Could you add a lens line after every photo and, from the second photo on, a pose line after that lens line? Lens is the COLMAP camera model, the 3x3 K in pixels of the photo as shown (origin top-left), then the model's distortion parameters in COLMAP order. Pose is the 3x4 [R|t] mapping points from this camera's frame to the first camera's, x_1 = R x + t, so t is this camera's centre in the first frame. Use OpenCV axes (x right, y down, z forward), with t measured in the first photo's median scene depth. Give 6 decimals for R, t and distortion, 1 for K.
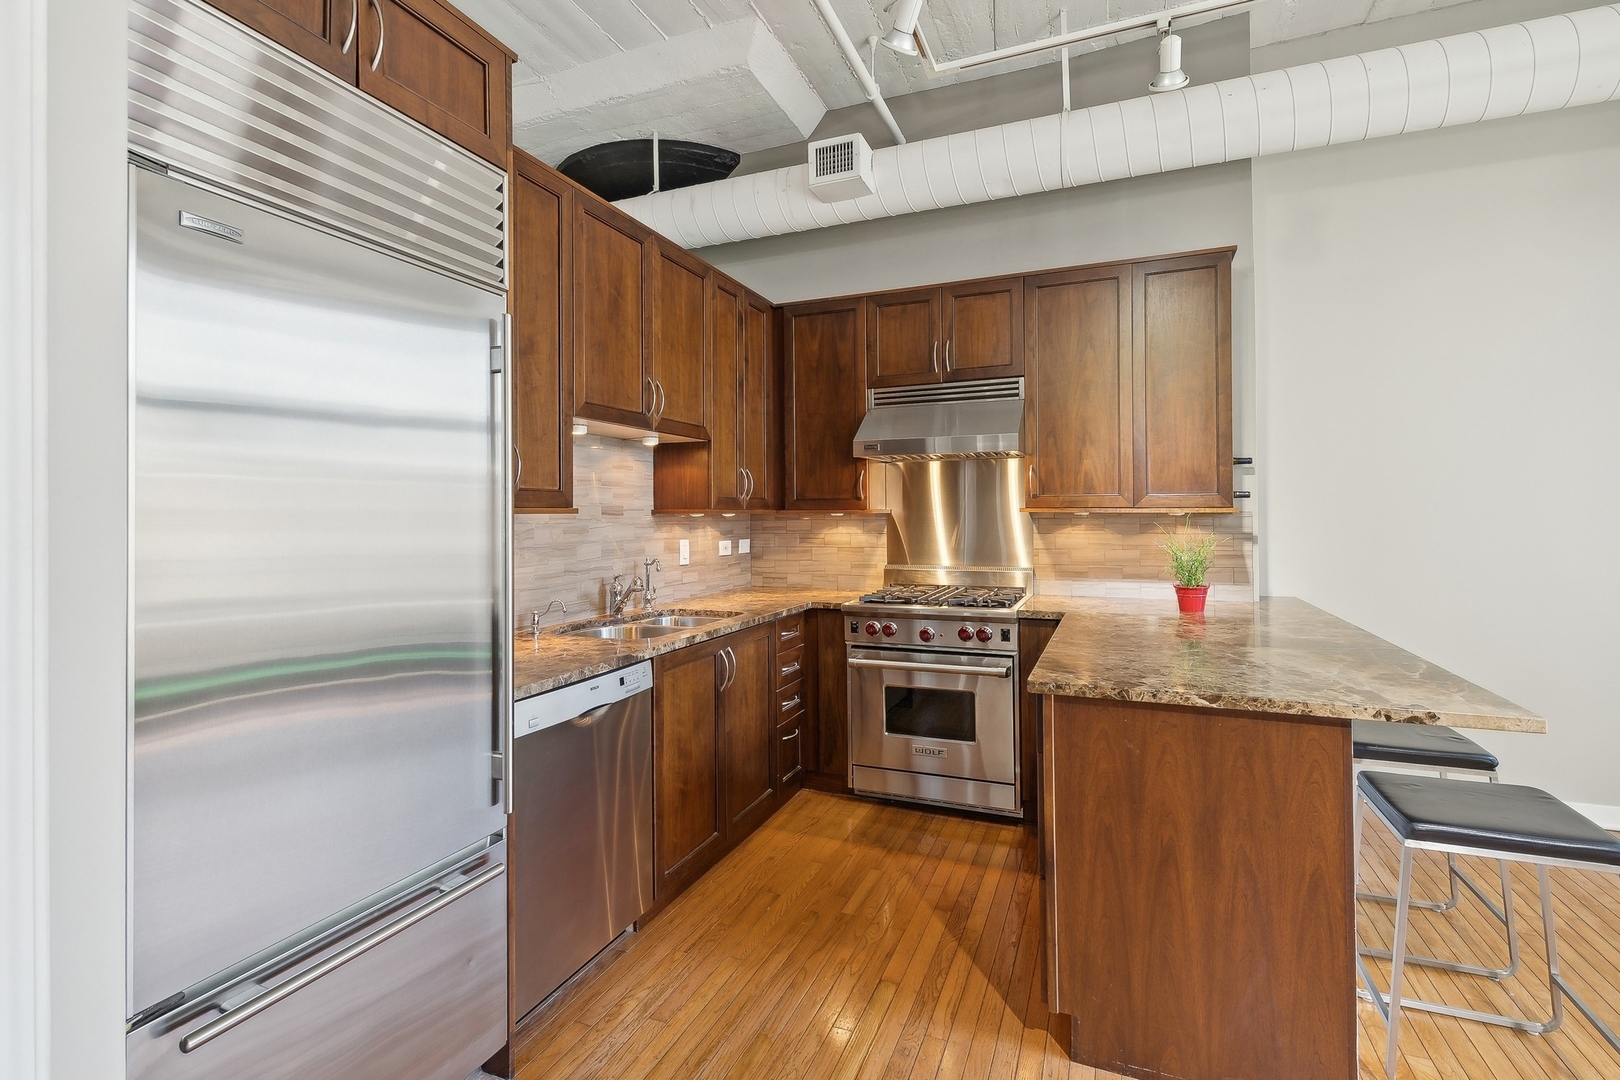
lens RADIAL K [[748.5, 0, 813.0], [0, 748.5, 512.2], [0, 0, 1]] dist [0.009139, 0.000003]
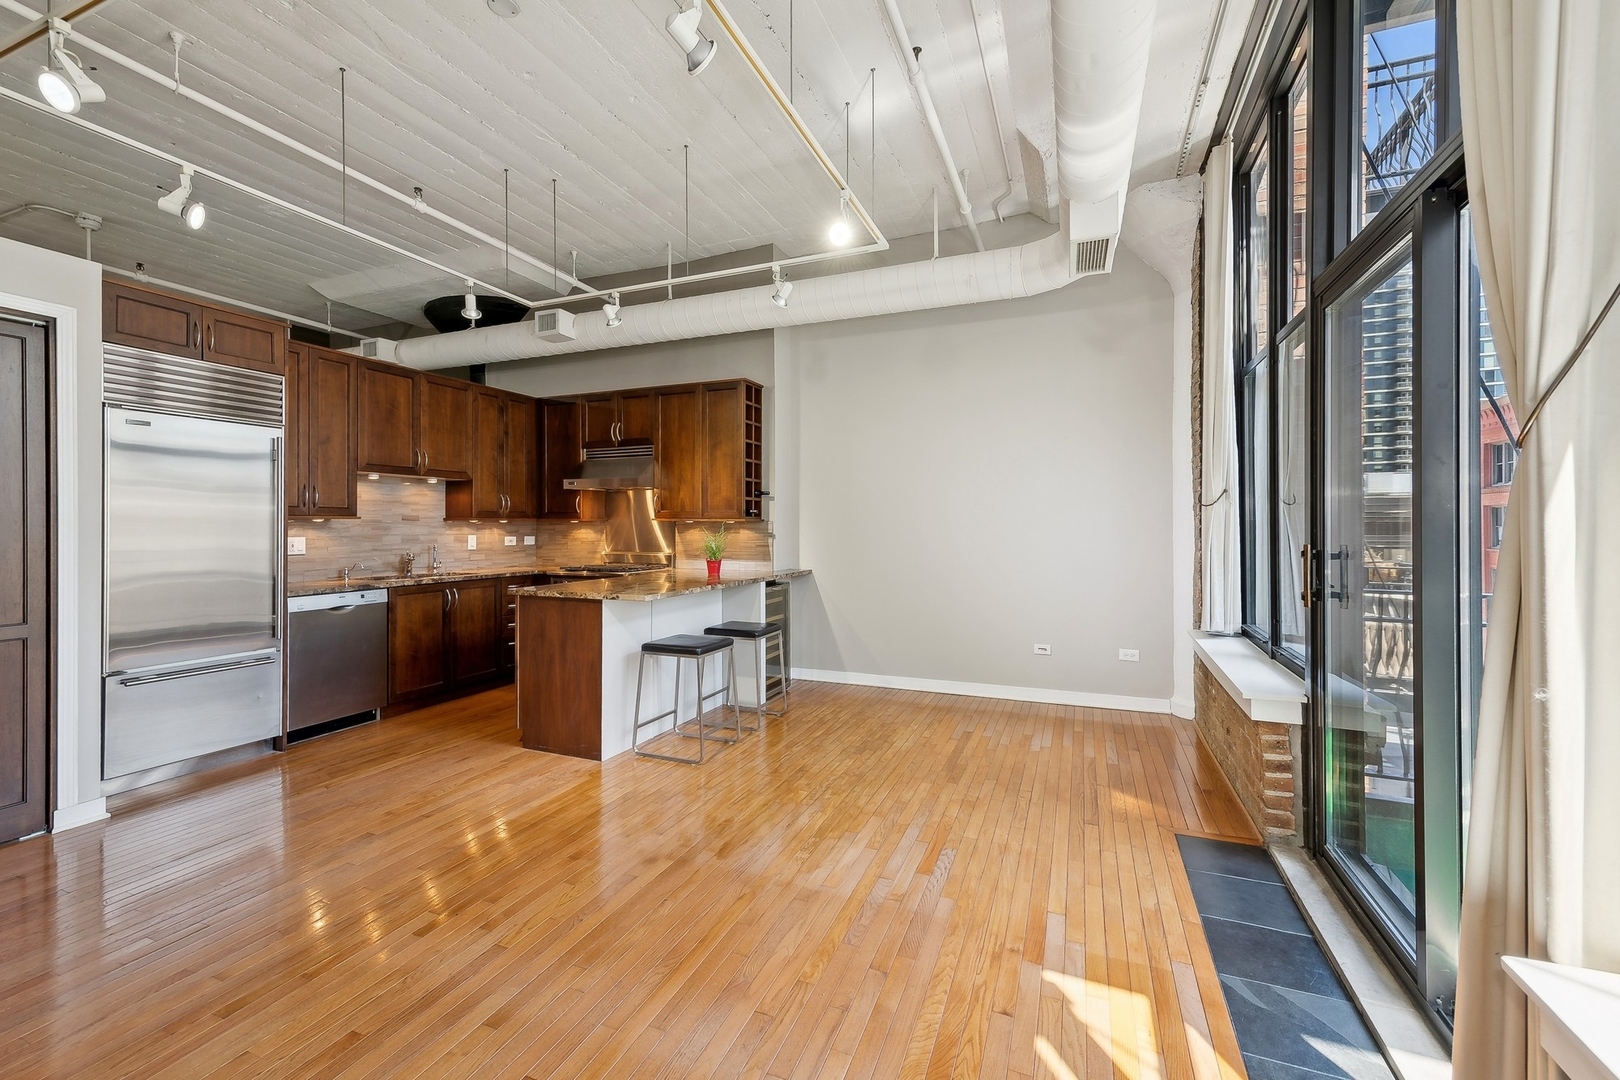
lens RADIAL K [[660.5, 0, 806.0], [0, 660.5, 526.8], [0, 0, 1]] dist [0.010568, -0.000197]
pose [[0.999974, 0.006417, -0.003431, 0.697455], [-0.006399, 0.999966, 0.005233, 0.004478], [0.003464, -0.005211, 0.999980, -0.616985]]
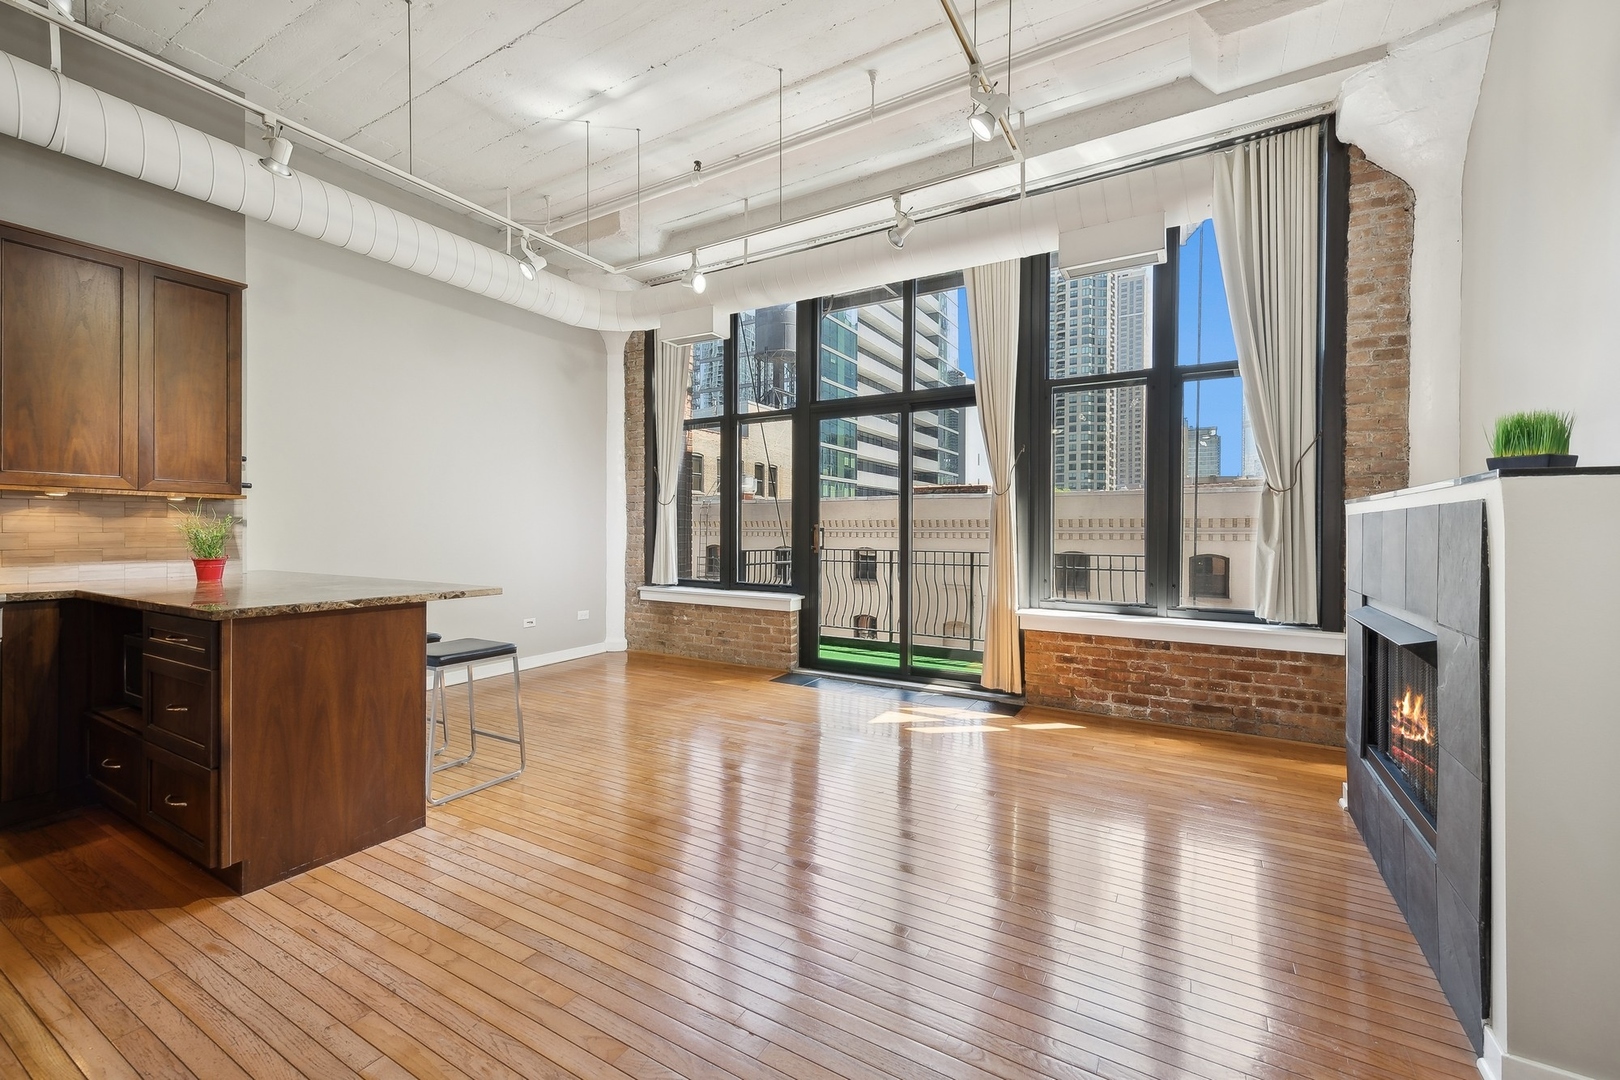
lens RADIAL K [[660.5, 0, 806.0], [0, 660.5, 526.8], [0, 0, 1]] dist [0.010568, -0.000197]
pose [[0.146209, 0.011439, 0.989188, -0.376149], [-0.007848, 0.999915, -0.010403, 0.048795], [-0.989223, -0.006242, 0.146287, -0.080313]]
